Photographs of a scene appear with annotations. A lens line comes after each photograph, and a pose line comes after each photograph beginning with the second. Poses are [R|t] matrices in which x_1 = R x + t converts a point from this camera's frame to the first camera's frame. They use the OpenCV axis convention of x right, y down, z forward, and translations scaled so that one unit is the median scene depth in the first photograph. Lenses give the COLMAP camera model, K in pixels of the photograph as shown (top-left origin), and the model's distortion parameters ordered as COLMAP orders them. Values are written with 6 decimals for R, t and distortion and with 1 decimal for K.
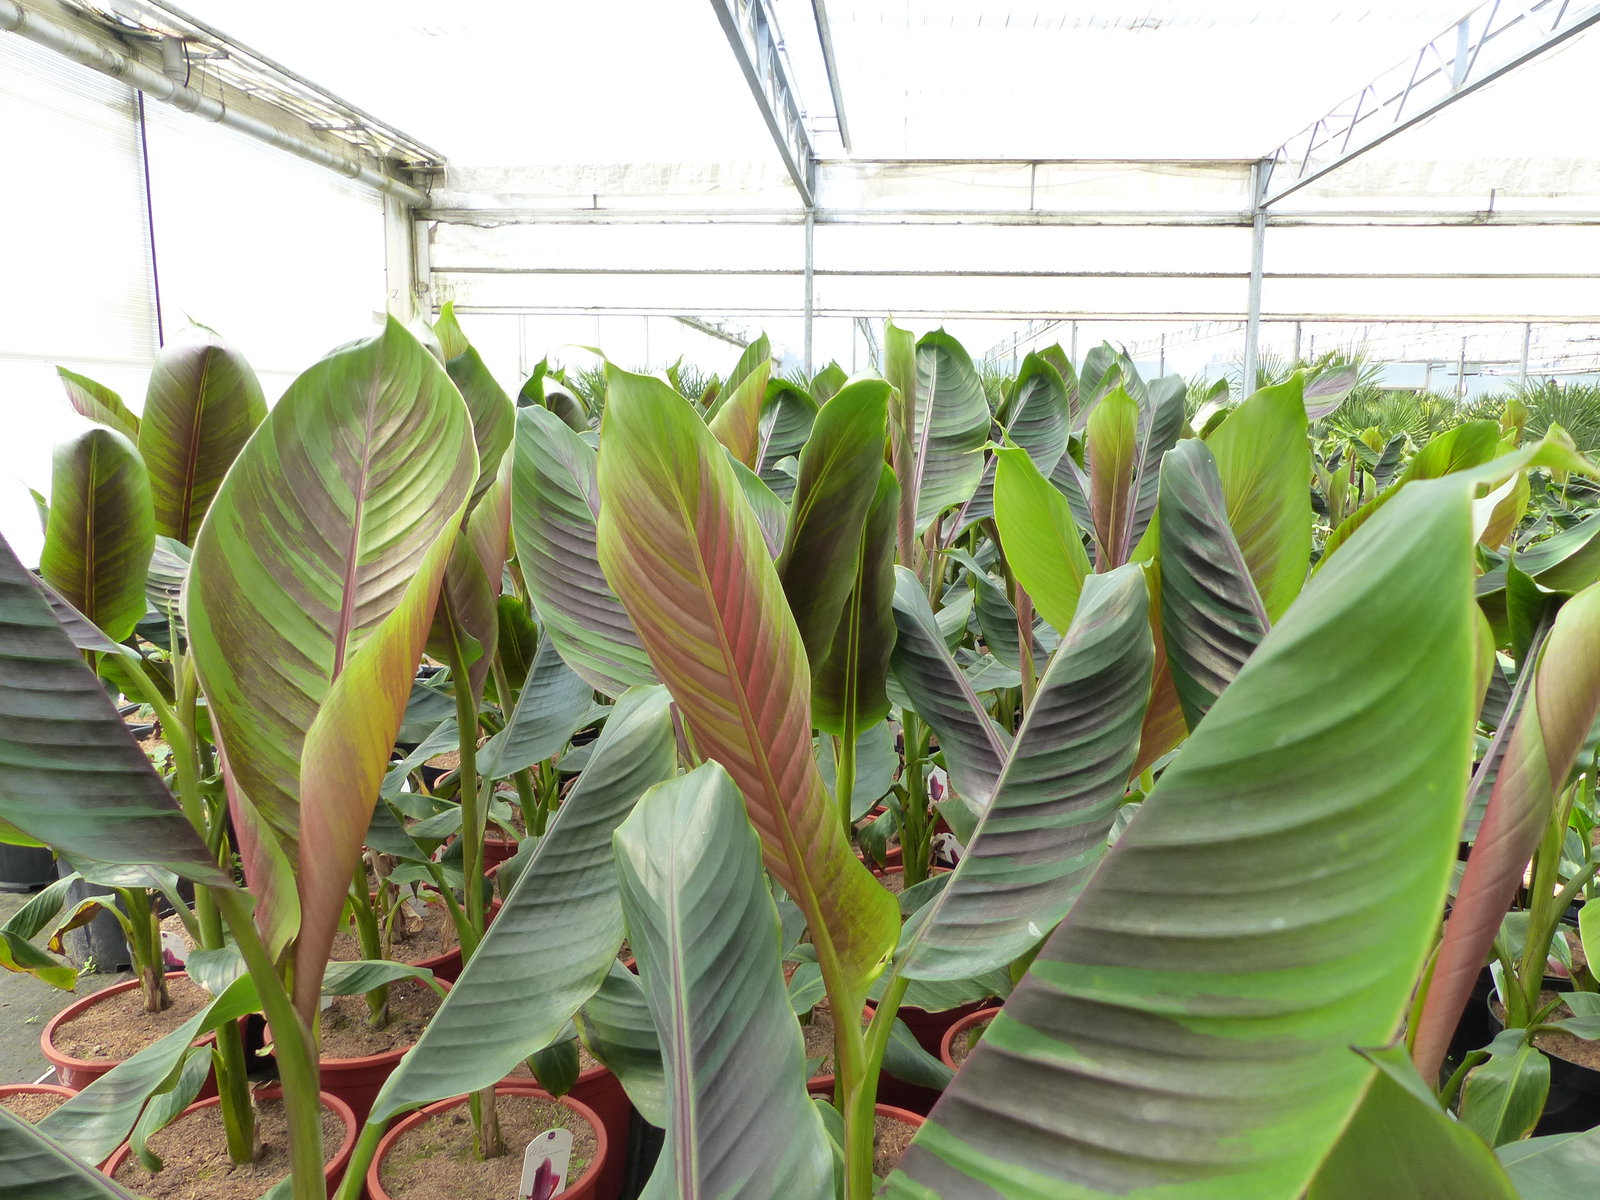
lens RADIAL K [[1187.3, 0, 829.2], [0, 1187.3, 556.7], [0, 0, 1]] dist [-0.004153, 0.008981]
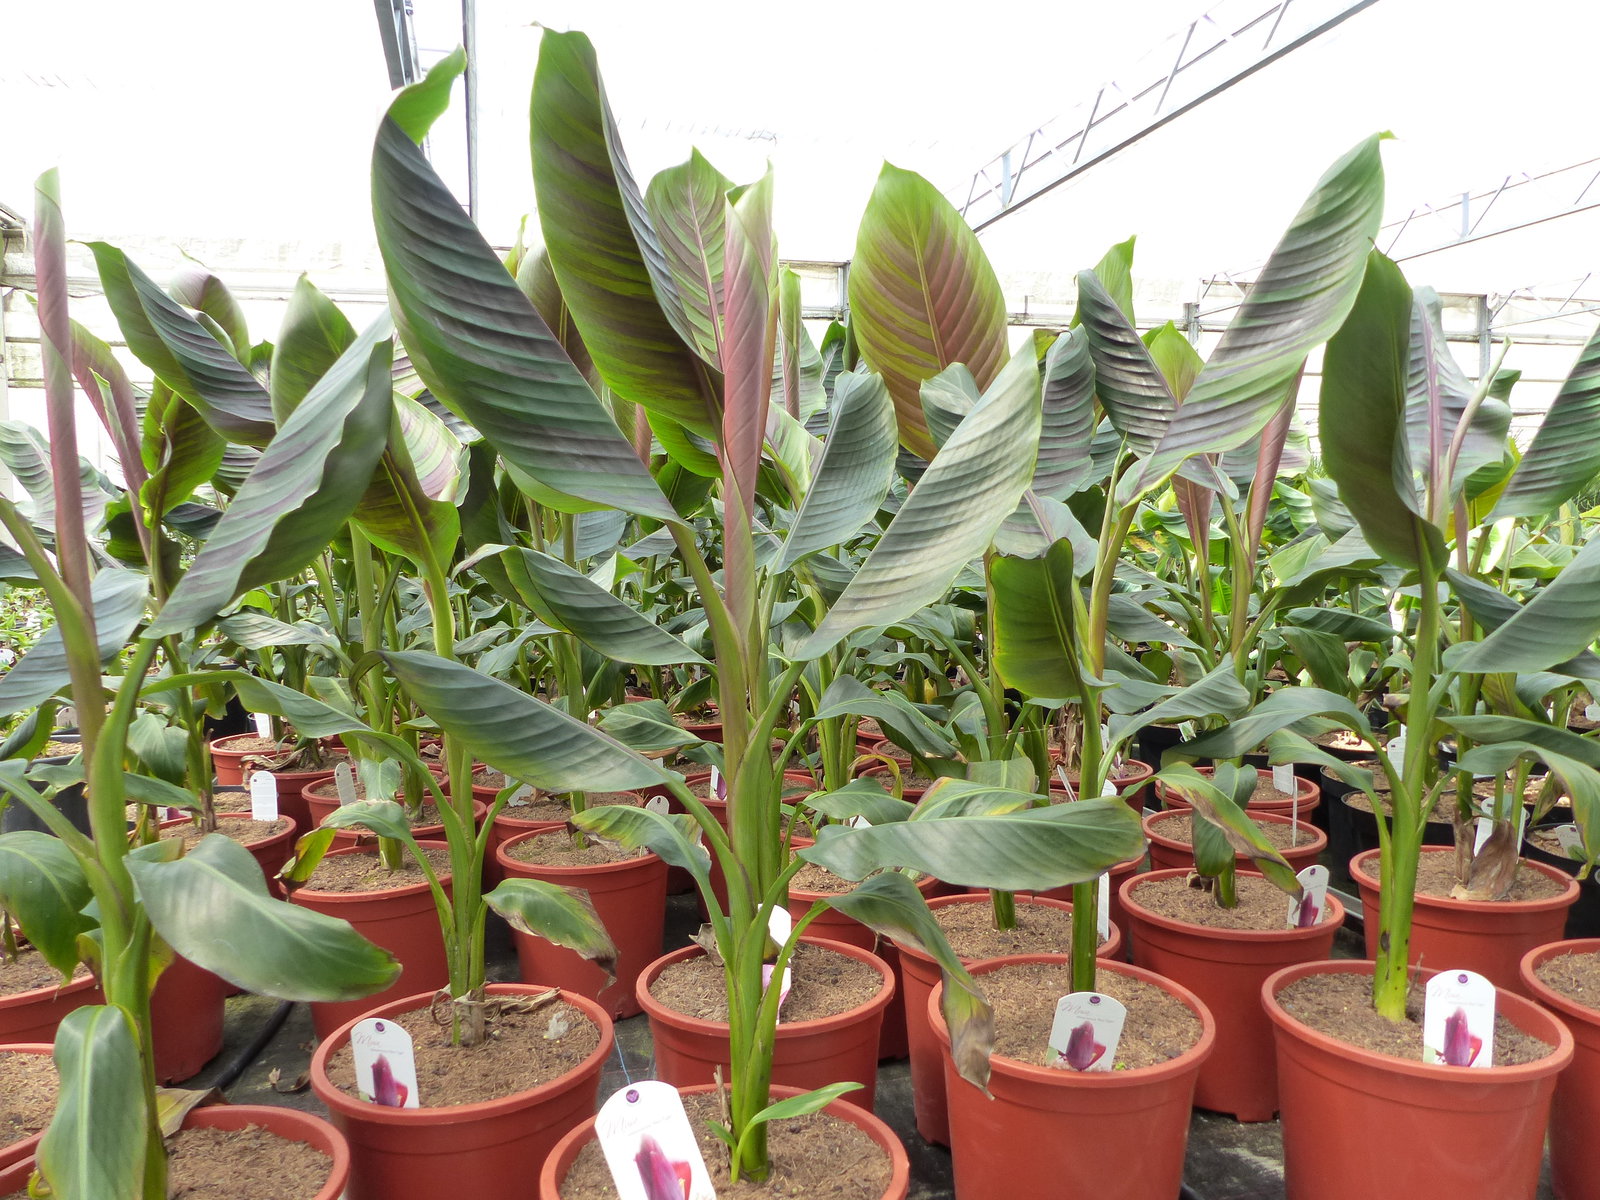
lens RADIAL K [[1162.0, 0, 800.2], [0, 1162.0, 560.5], [0, 0, 1]] dist [0.003719, 0.006972]
pose [[0.948282, -0.035242, 0.315468, -0.798990], [0.060194, 0.995750, -0.069701, 0.512890], [-0.311671, 0.085085, 0.946373, -0.548792]]
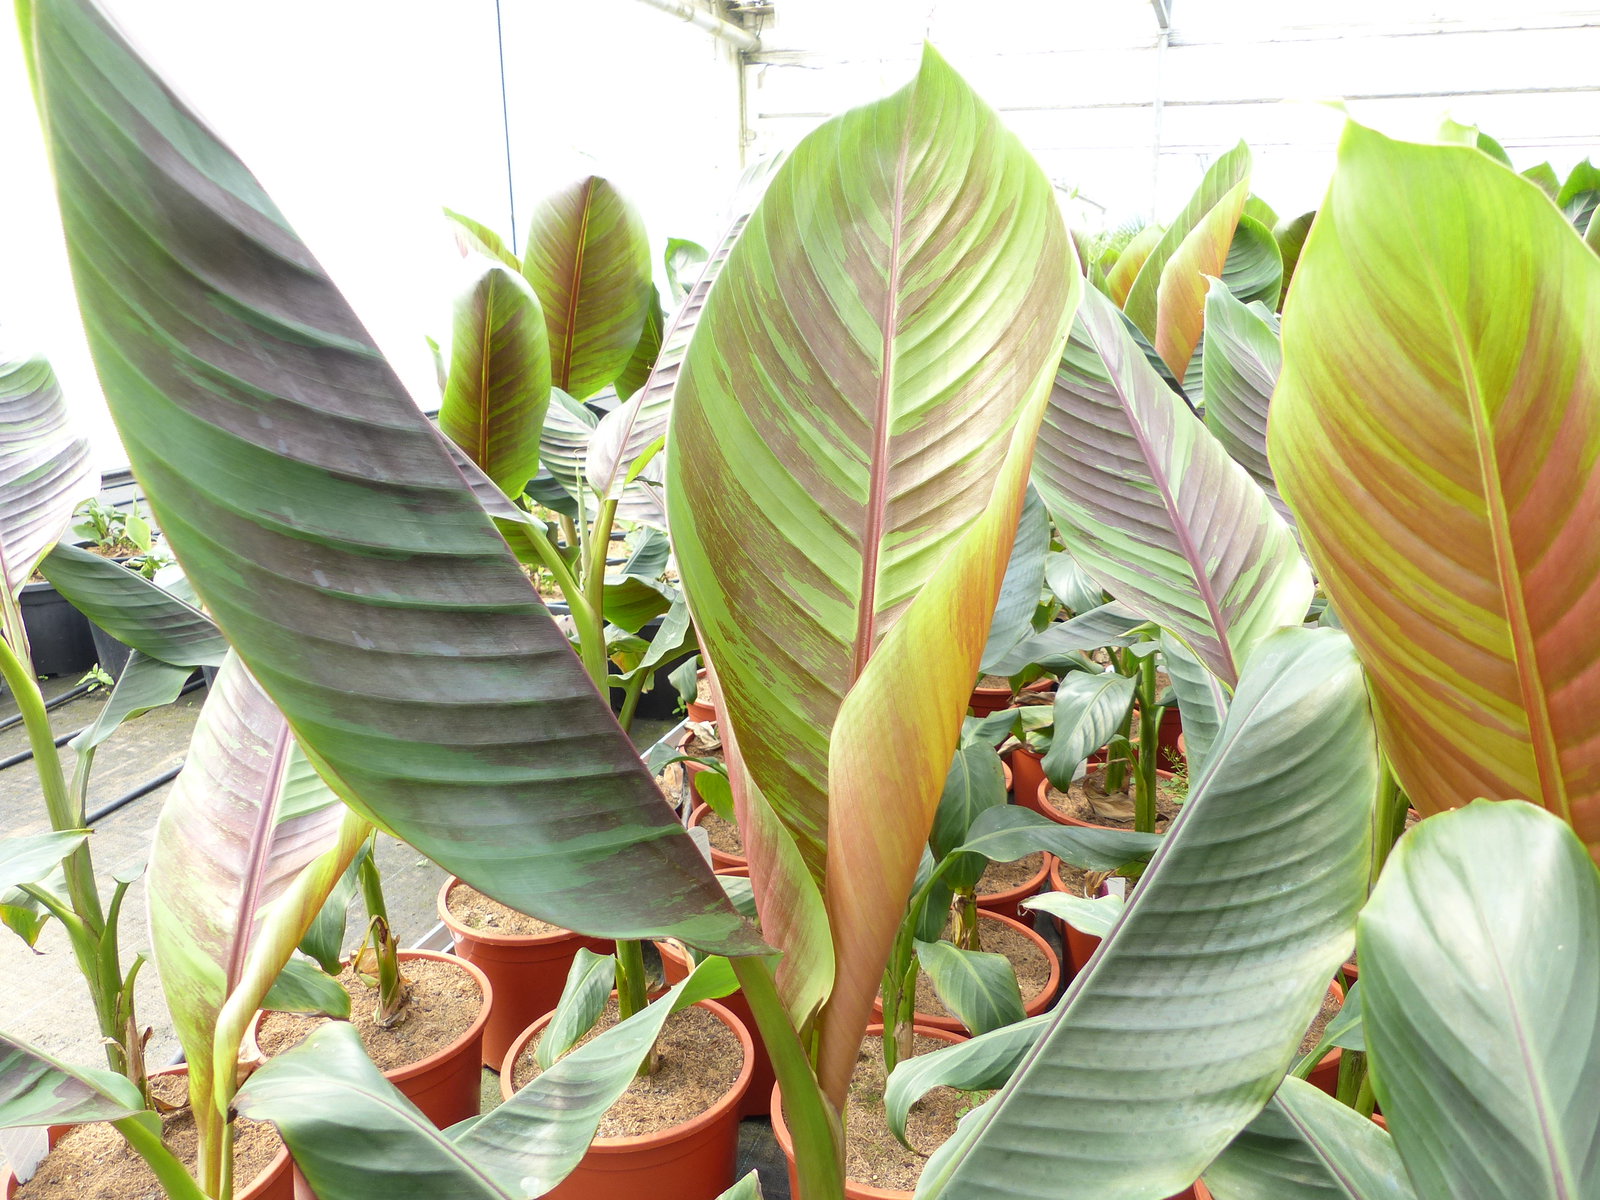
lens RADIAL K [[1187.3, 0, 829.2], [0, 1187.3, 556.7], [0, 0, 1]] dist [-0.004153, 0.008981]
pose [[0.966810, 0.038962, -0.252509, -0.256198], [-0.007471, 0.992193, 0.124488, -0.007062], [0.255388, -0.118469, 0.959553, 0.344811]]
